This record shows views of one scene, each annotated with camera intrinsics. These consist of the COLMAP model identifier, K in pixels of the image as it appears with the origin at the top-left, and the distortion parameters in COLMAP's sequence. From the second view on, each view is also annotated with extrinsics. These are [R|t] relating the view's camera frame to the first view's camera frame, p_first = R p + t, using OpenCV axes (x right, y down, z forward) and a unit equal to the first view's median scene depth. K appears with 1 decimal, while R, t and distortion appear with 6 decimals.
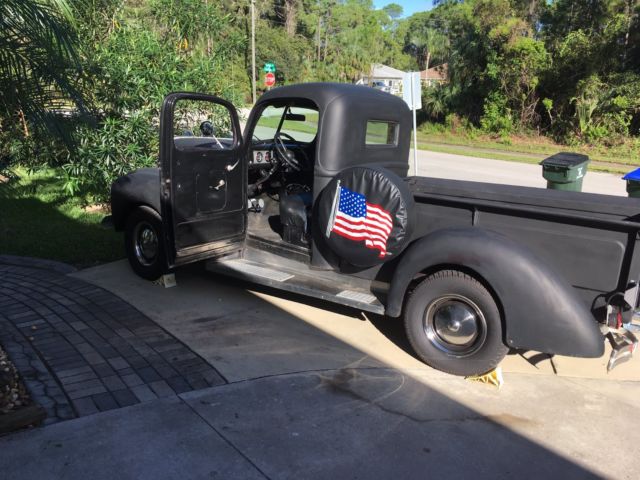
lens RADIAL K [[554.9, 0, 325.2], [0, 554.9, 240.1], [0, 0, 1]] dist [0.062766, -0.084777]
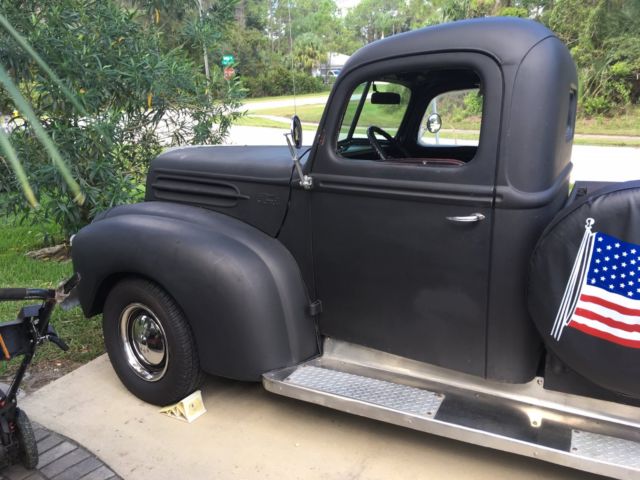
lens RADIAL K [[554.9, 0, 325.2], [0, 554.9, 240.1], [0, 0, 1]] dist [0.062766, -0.084777]
pose [[0.994026, -0.088439, 0.063953, -0.219246], [0.087609, 0.996032, 0.015677, -0.116796], [-0.065086, -0.009981, 0.997830, 0.560787]]
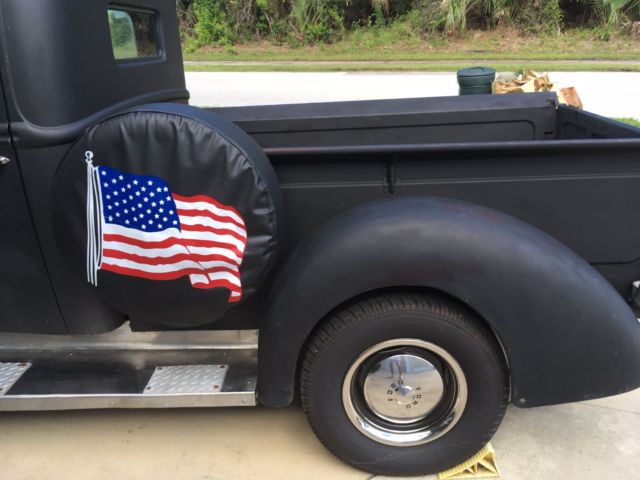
lens RADIAL K [[554.9, 0, 325.2], [0, 554.9, 240.1], [0, 0, 1]] dist [0.062766, -0.084777]
pose [[0.871345, -0.254997, 0.419206, -0.012544], [0.193845, 0.963752, 0.183319, -0.087178], [-0.450756, -0.078473, 0.889191, 0.550143]]
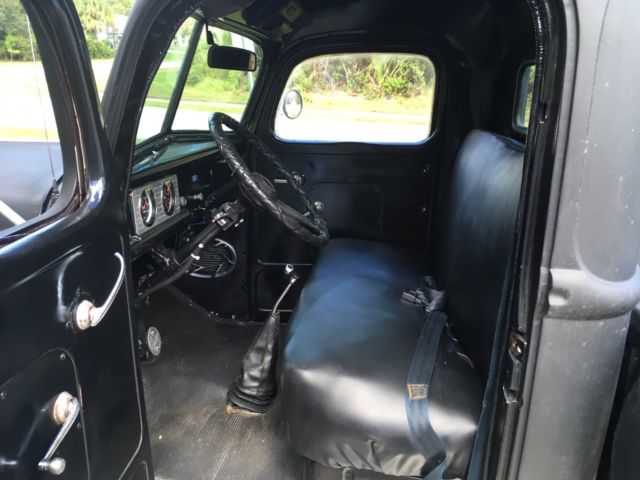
lens RADIAL K [[554.9, 0, 325.2], [0, 554.9, 240.1], [0, 0, 1]] dist [0.062766, -0.084777]
pose [[0.909222, -0.150617, 0.388110, -0.189782], [0.122531, 0.987783, 0.096284, -0.187880], [-0.397870, -0.039988, 0.916570, 0.899706]]
